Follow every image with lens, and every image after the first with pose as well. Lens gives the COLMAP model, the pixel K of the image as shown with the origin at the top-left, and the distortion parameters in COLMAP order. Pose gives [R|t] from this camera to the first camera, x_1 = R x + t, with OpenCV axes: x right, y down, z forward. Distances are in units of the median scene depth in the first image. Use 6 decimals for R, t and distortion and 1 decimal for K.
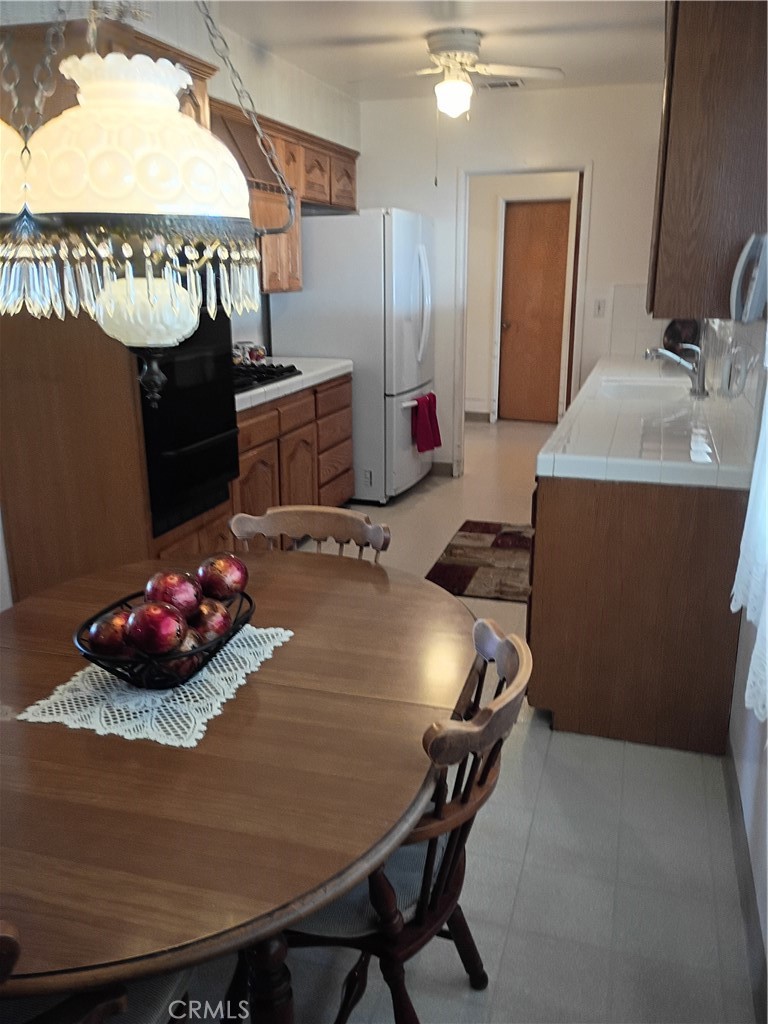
lens RADIAL K [[825.3, 0, 384.0], [0, 825.3, 512.0], [0, 0, 1]] dist [0.013179, -0.001659]
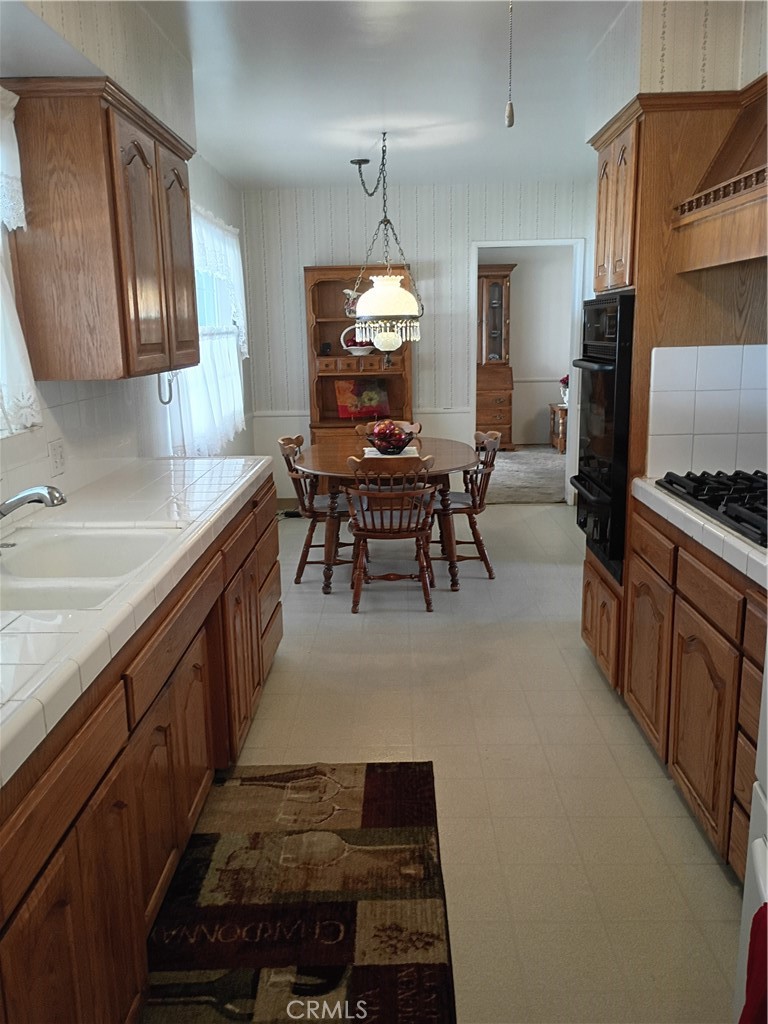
lens RADIAL K [[825.3, 0, 384.0], [0, 825.3, 512.0], [0, 0, 1]] dist [0.013179, -0.001659]
pose [[-0.957836, 0.086312, -0.274045, 0.108656], [-0.056278, 0.878974, 0.473538, -0.182744], [0.281750, 0.468994, -0.837055, 0.630489]]
